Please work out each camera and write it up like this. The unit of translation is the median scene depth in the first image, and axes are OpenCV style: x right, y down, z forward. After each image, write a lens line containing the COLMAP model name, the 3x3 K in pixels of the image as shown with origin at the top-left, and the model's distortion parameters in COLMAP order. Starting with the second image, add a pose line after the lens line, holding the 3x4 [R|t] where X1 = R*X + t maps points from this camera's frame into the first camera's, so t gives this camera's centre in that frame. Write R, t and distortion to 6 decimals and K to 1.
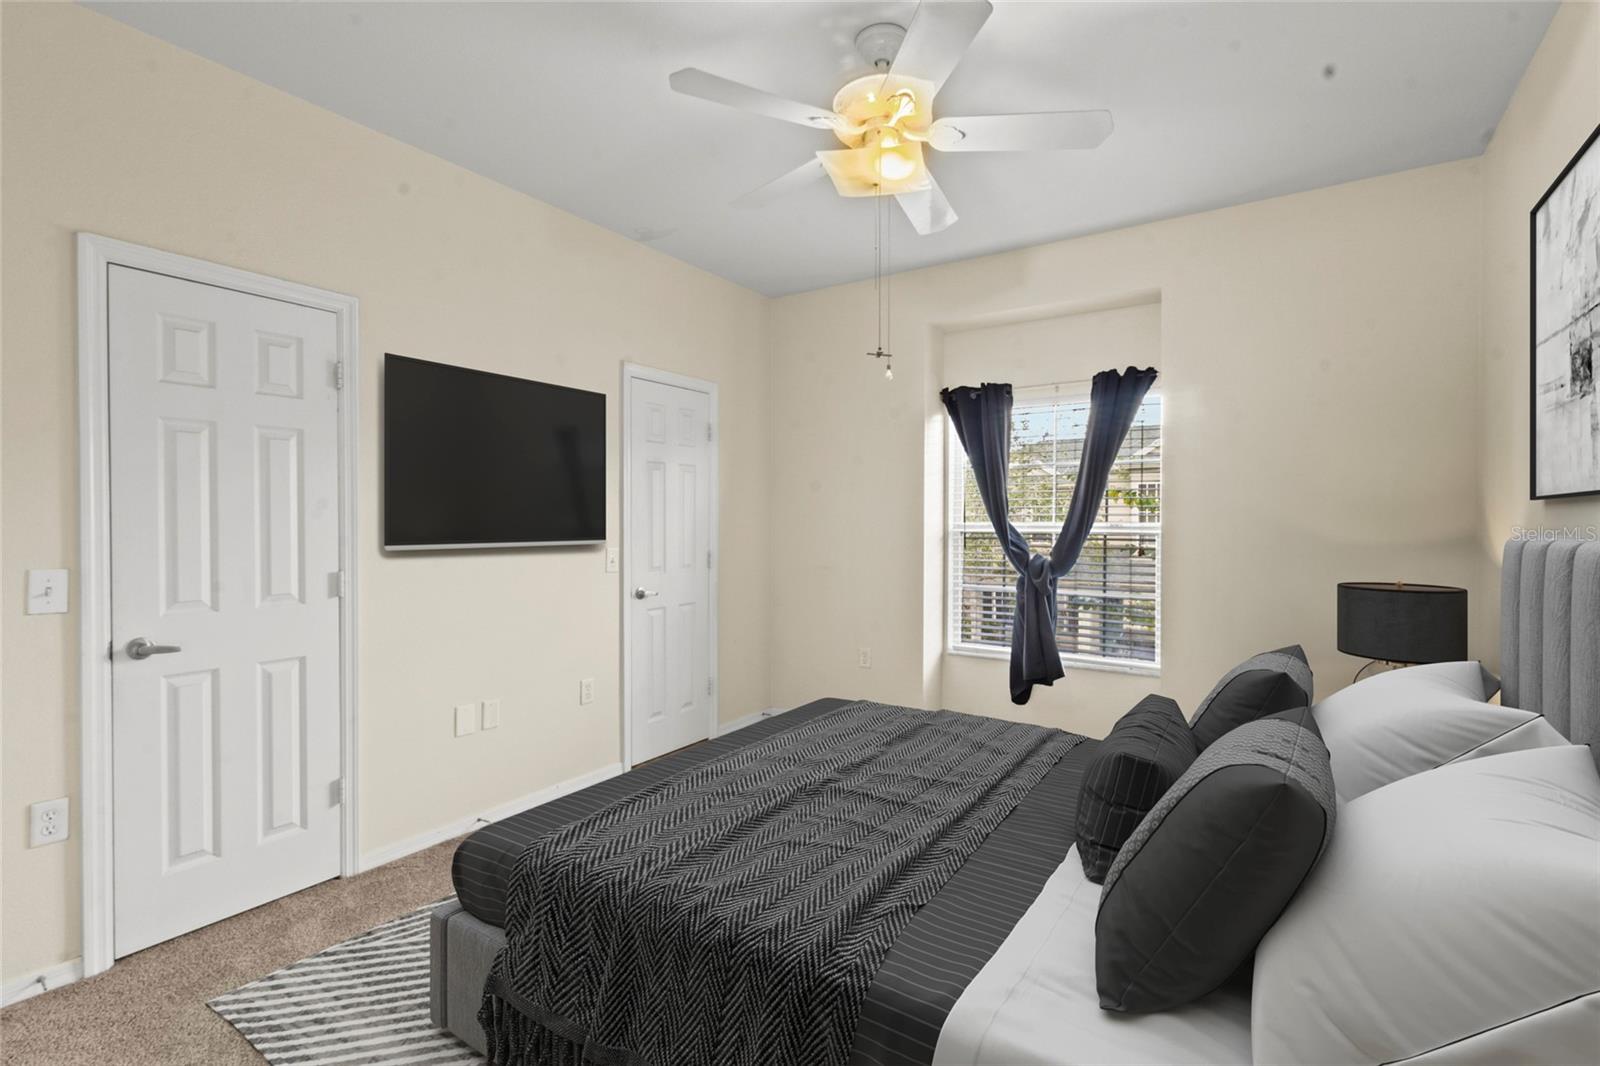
lens RADIAL K [[737.3, 0, 798.7], [0, 737.3, 528.6], [0, 0, 1]] dist [0.003344, 0.001944]
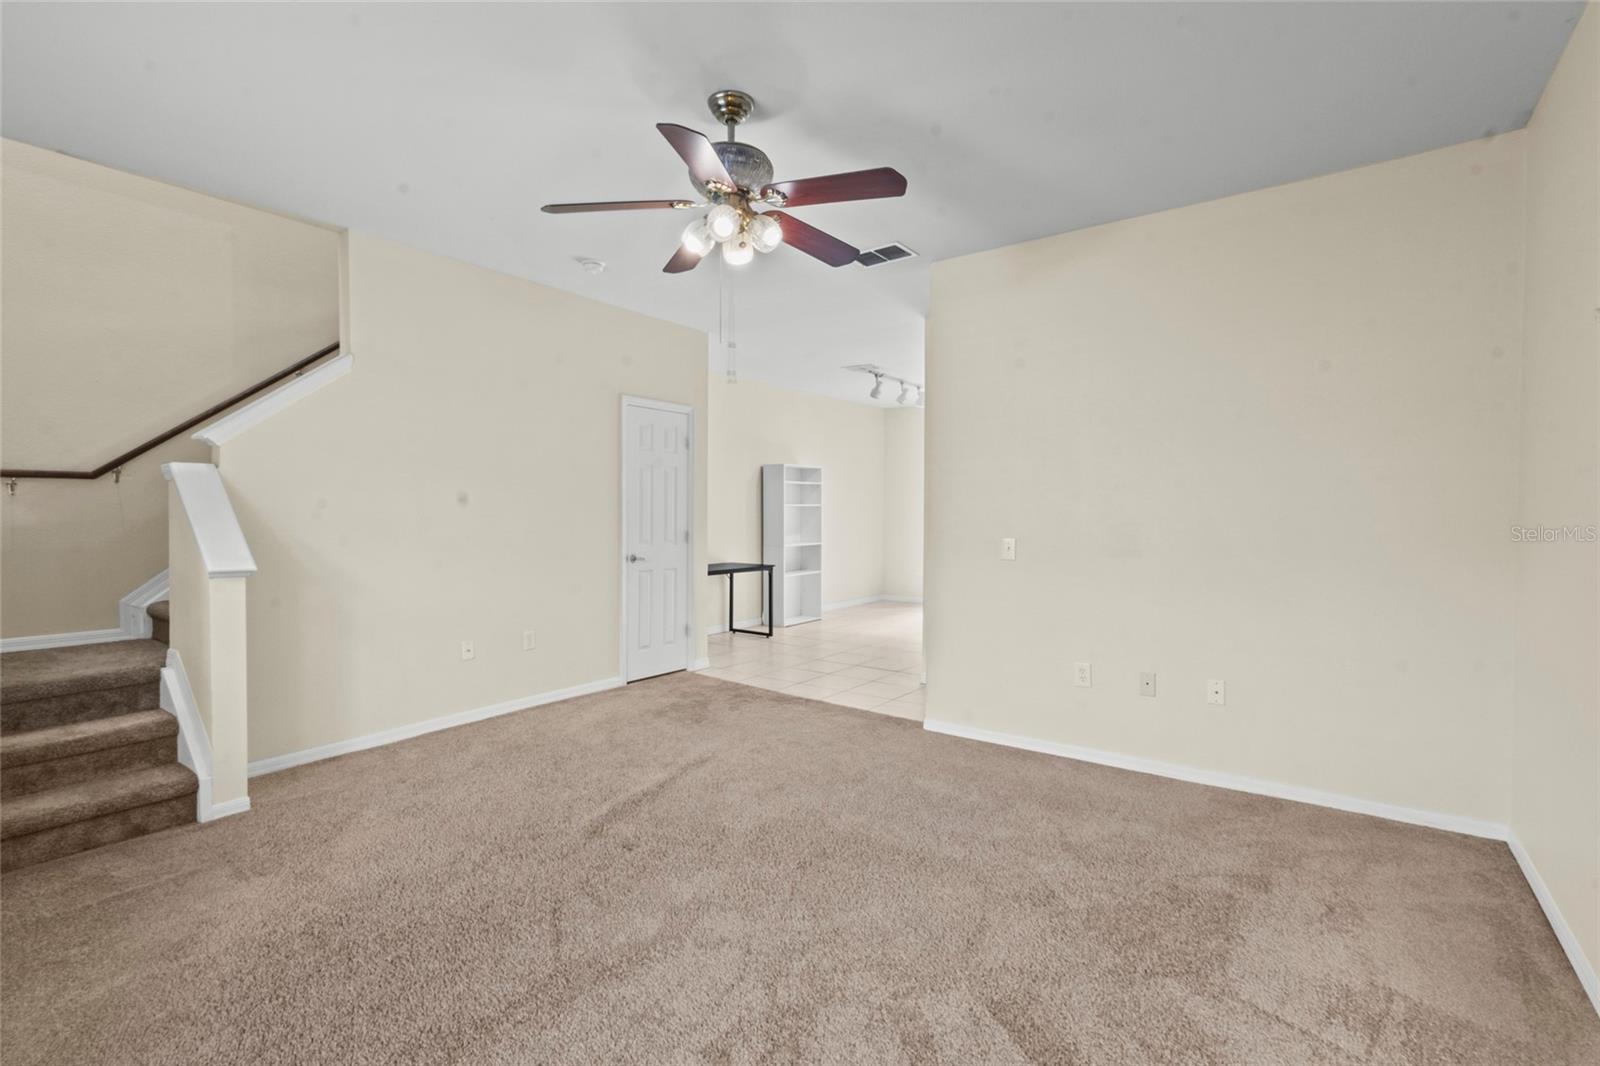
lens RADIAL K [[737.3, 0, 799.1], [0, 737.3, 528.0], [0, 0, 1]] dist [0.003344, 0.001944]
pose [[0.999449, -0.001116, -0.033159, -0.256002], [0.001135, 0.999999, 0.000563, 0.061693], [0.033158, -0.000600, 0.999450, -1.470533]]
